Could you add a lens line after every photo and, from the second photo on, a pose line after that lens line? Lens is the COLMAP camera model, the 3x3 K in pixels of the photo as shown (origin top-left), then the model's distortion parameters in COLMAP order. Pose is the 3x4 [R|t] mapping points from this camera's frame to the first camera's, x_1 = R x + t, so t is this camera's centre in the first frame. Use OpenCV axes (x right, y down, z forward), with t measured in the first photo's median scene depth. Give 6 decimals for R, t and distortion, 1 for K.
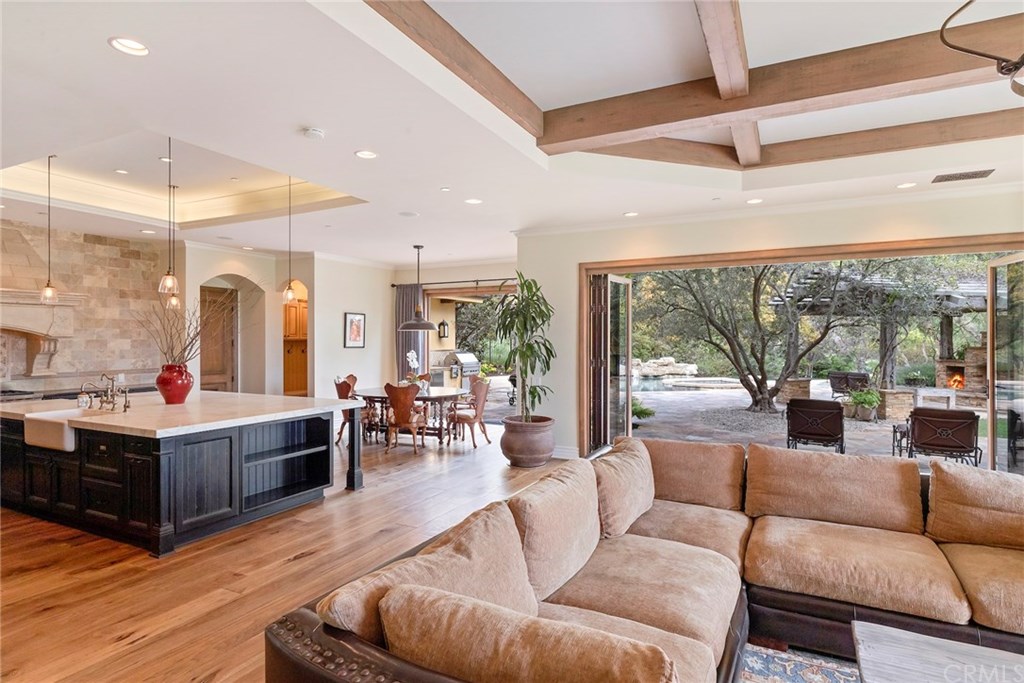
lens RADIAL K [[549.2, 0, 512.0], [0, 549.2, 341.5], [0, 0, 1]] dist [-0.025258, -0.000014]
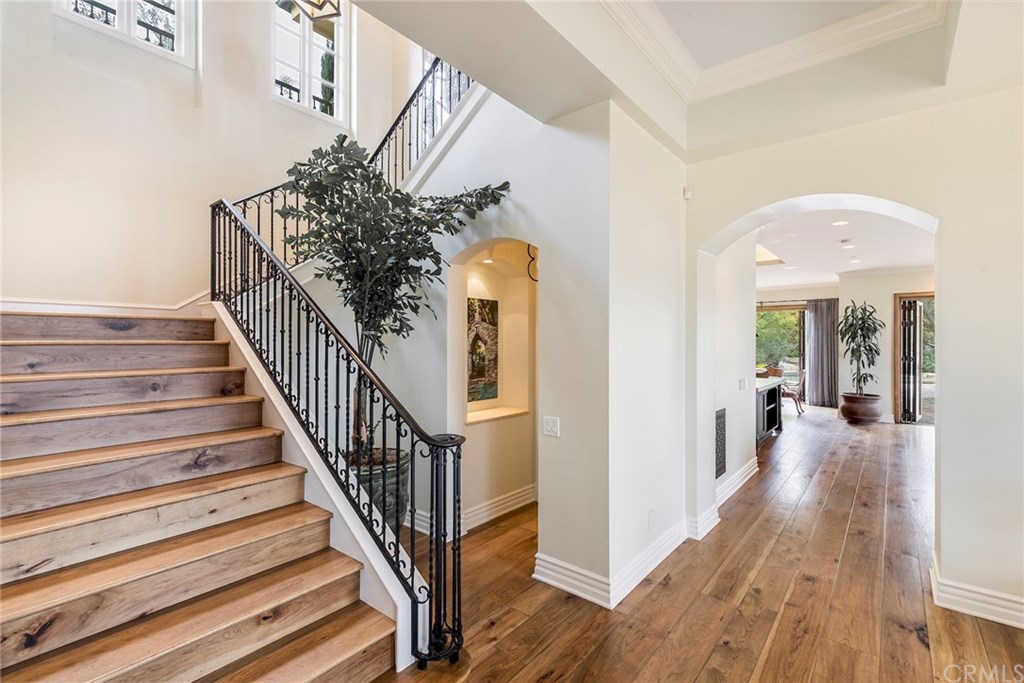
lens RADIAL K [[465.0, 0, 512.0], [0, 465.0, 341.5], [0, 0, 1]] dist [-0.000759, -0.000054]
pose [[0.976741, 0.000711, -0.214422, -0.554852], [-0.000587, 1.000000, 0.000643, -0.008857], [0.214422, -0.000502, 0.976741, -0.425432]]
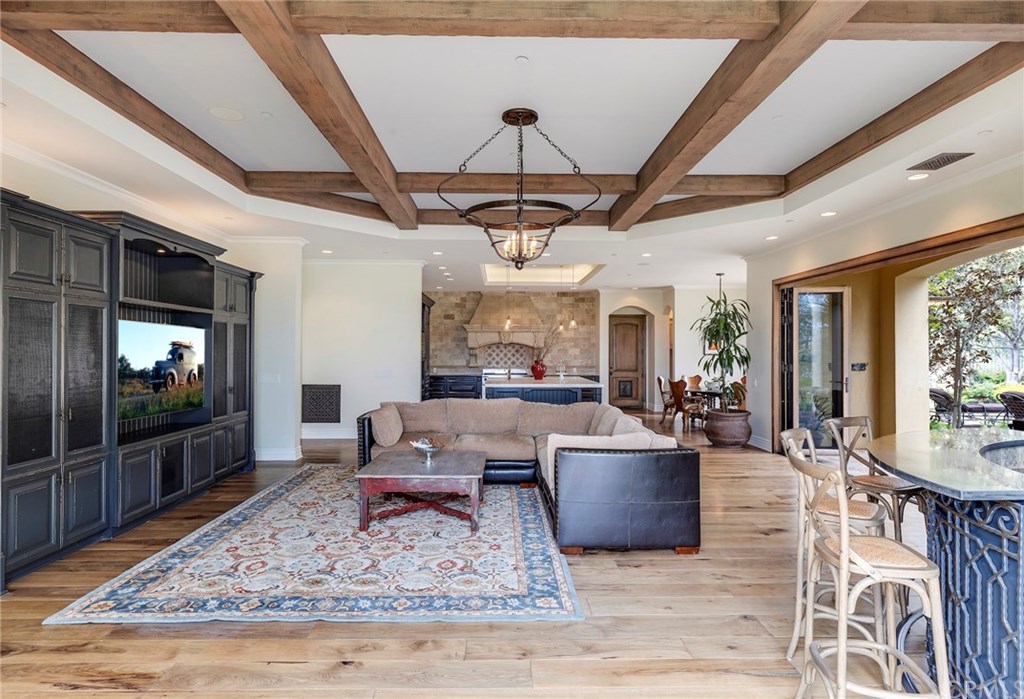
lens RADIAL K [[524.3, 0, 512.0], [0, 524.3, 349.5], [0, 0, 1]] dist [0.000099, 0.000030]
pose [[0.476779, -0.003132, -0.879018, 0.716495], [0.001125, 0.999995, -0.002953, 0.003812], [0.879022, 0.000419, 0.476780, -0.001177]]
